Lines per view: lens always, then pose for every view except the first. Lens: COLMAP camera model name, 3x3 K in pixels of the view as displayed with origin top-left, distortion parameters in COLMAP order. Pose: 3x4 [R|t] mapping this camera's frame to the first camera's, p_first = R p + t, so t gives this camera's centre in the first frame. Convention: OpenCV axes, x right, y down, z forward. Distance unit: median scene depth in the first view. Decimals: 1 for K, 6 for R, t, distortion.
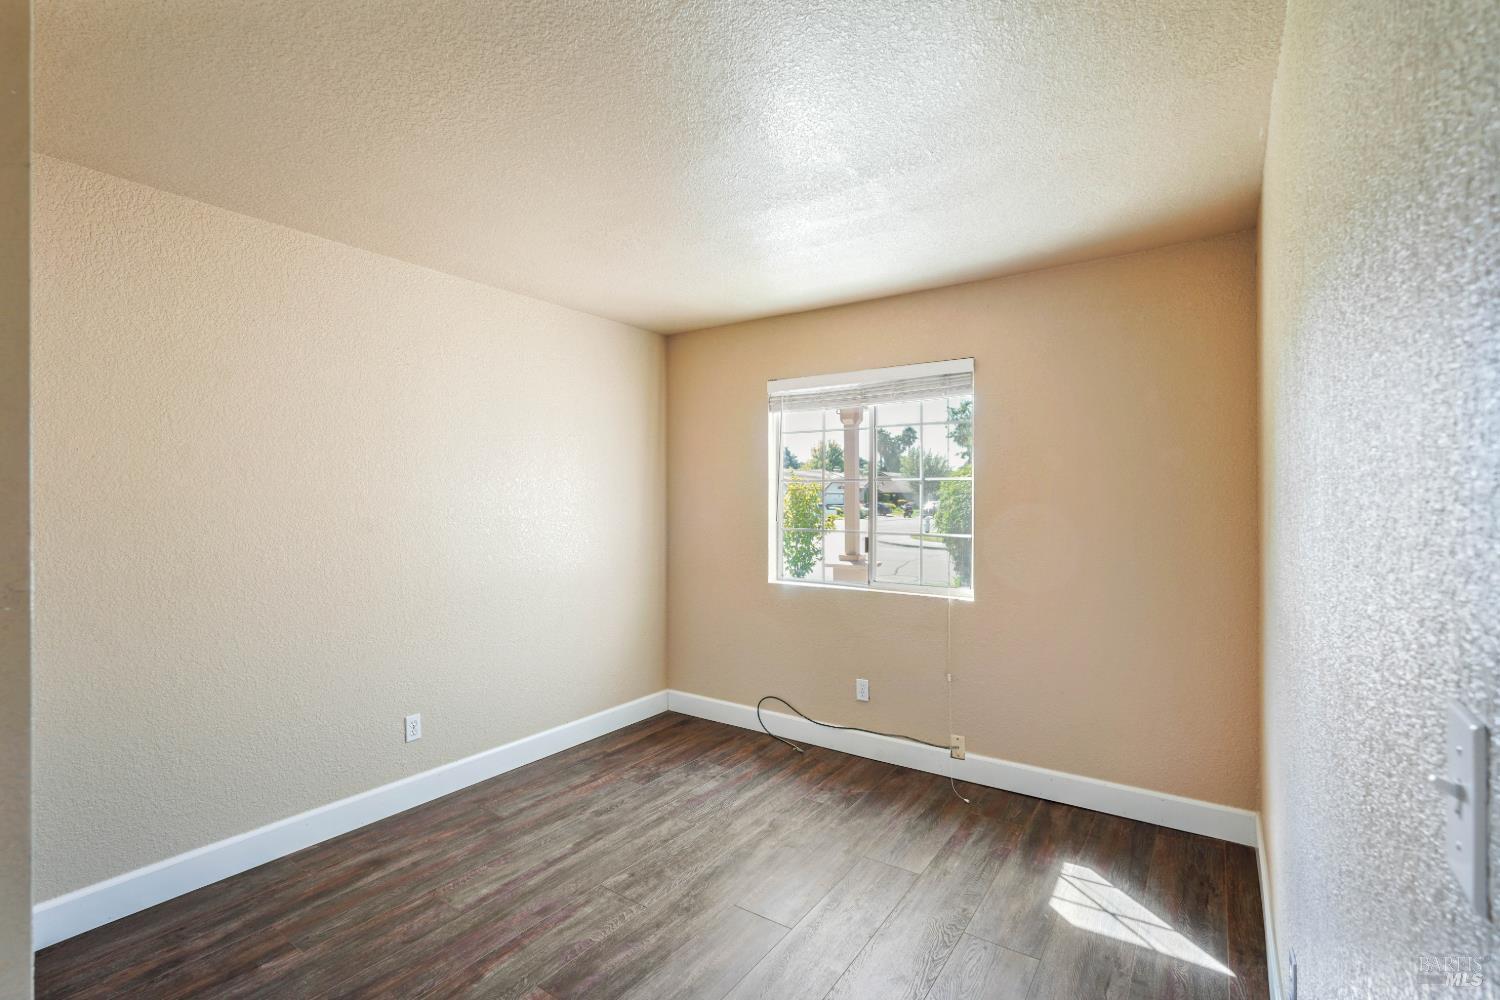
lens RADIAL K [[678.1, 0, 717.3], [0, 678.1, 496.8], [0, 0, 1]] dist [-0.007819, 0.005346]
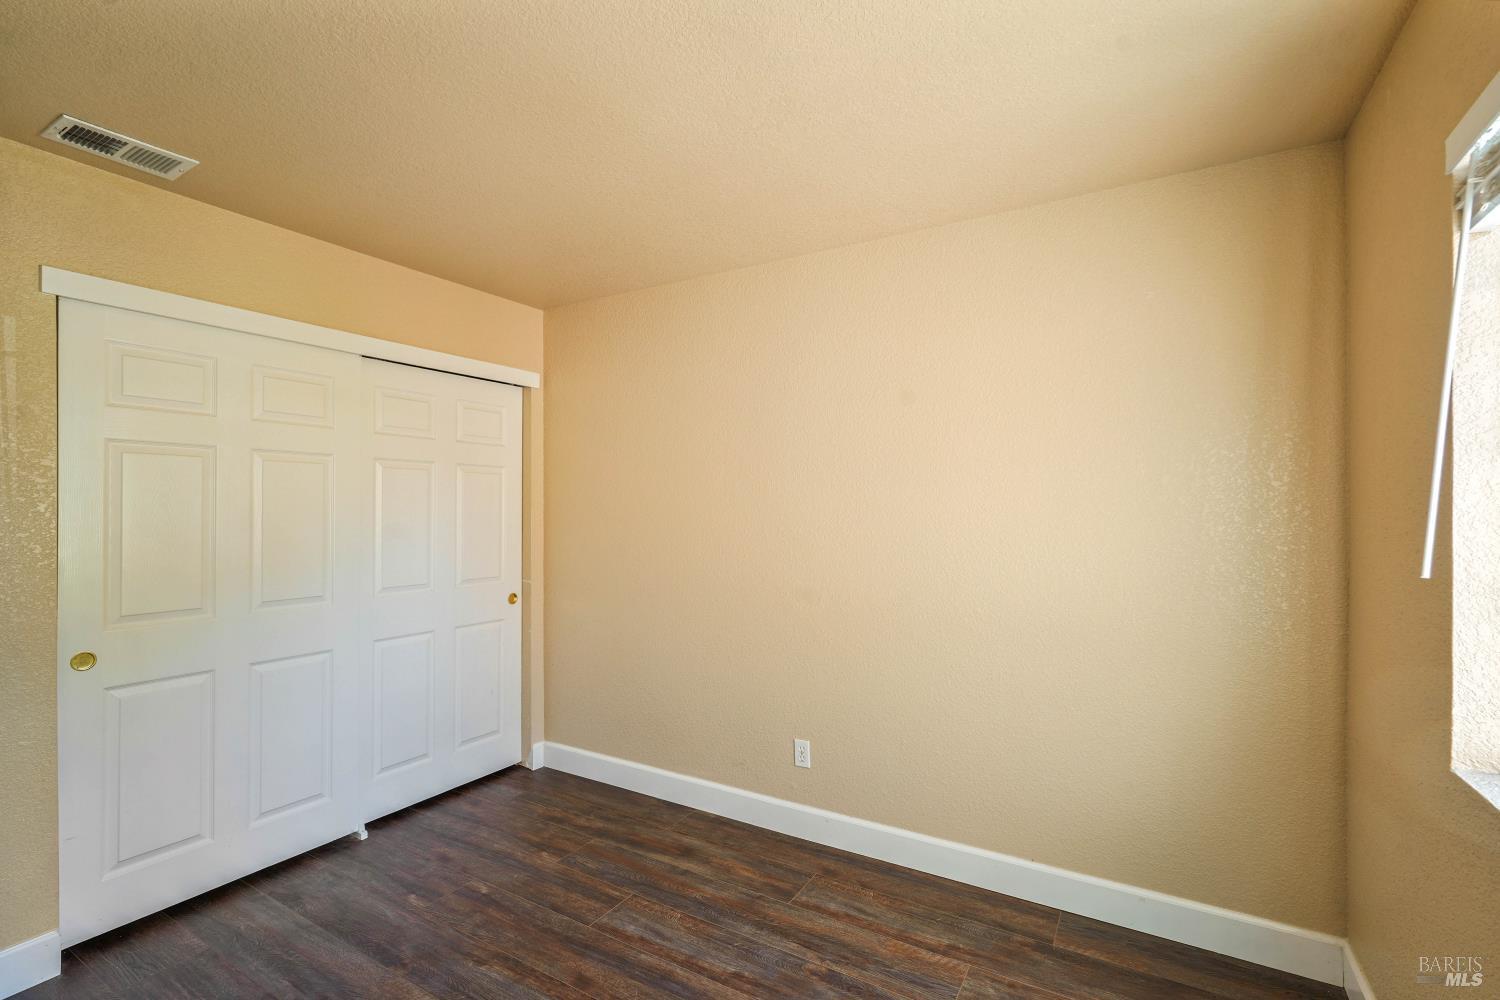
lens RADIAL K [[678.1, 0, 740.3], [0, 678.1, 515.4], [0, 0, 1]] dist [-0.007819, 0.005346]
pose [[0.100729, 0.016088, -0.994784, 0.439079], [0.006390, 0.999838, 0.016817, 0.000428], [0.994893, -0.008051, 0.100610, 0.792023]]
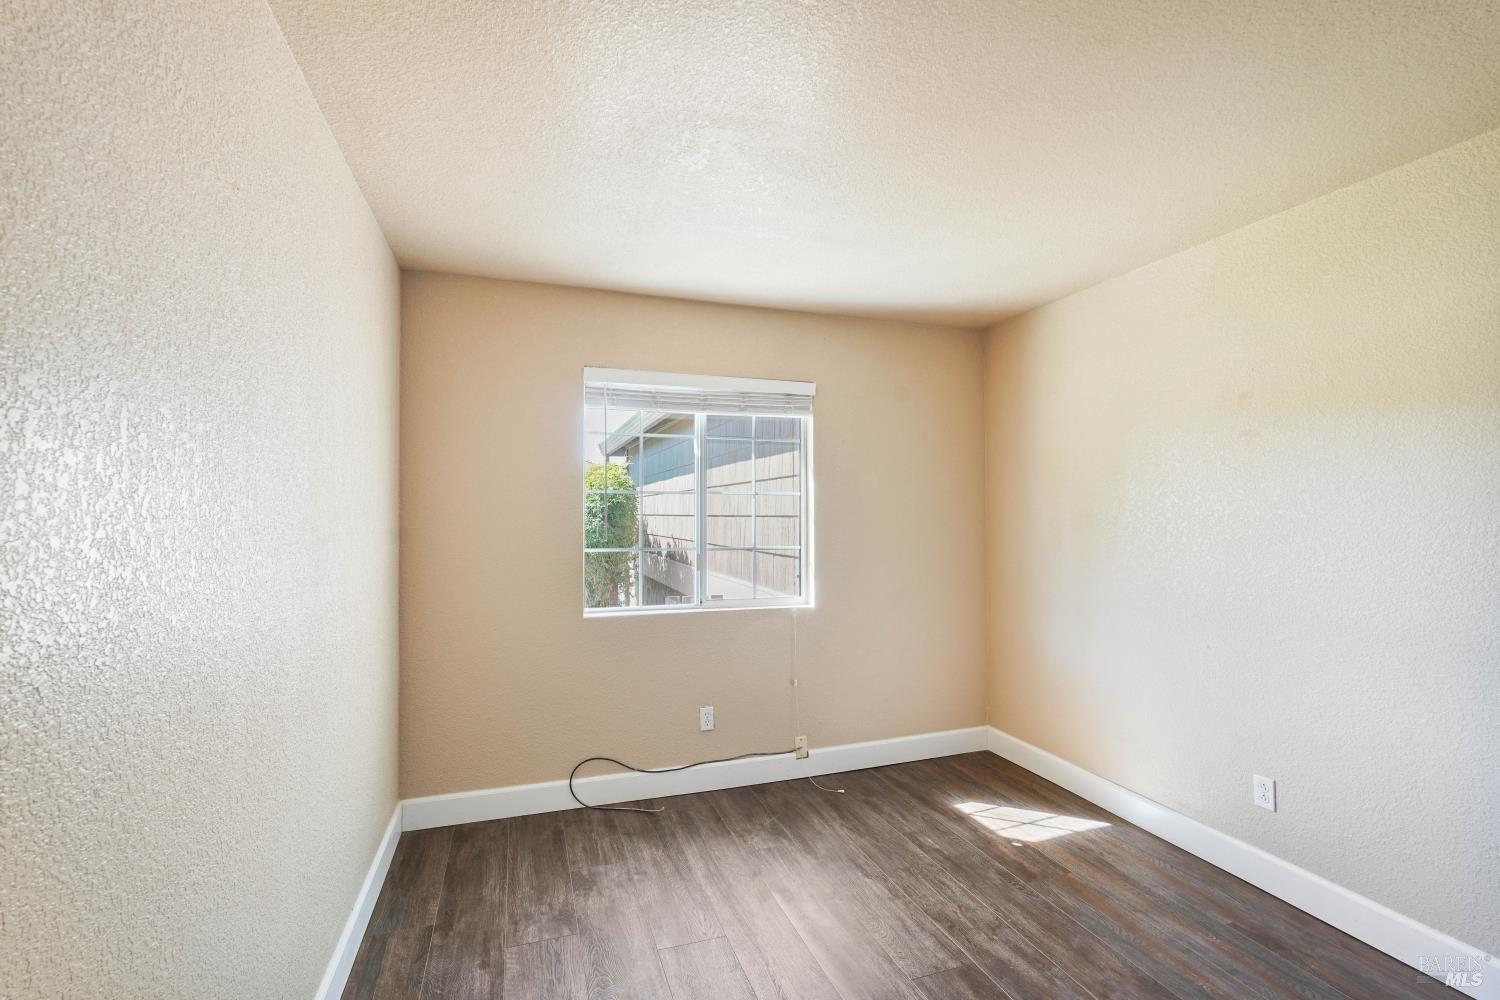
lens RADIAL K [[678.1, 0, 747.0], [0, 678.1, 496.9], [0, 0, 1]] dist [-0.007819, 0.005346]
pose [[0.571235, 0.015961, 0.820631, -0.592553], [-0.005672, 0.999864, -0.015499, -0.005099], [-0.820767, 0.004198, 0.571248, 0.481434]]
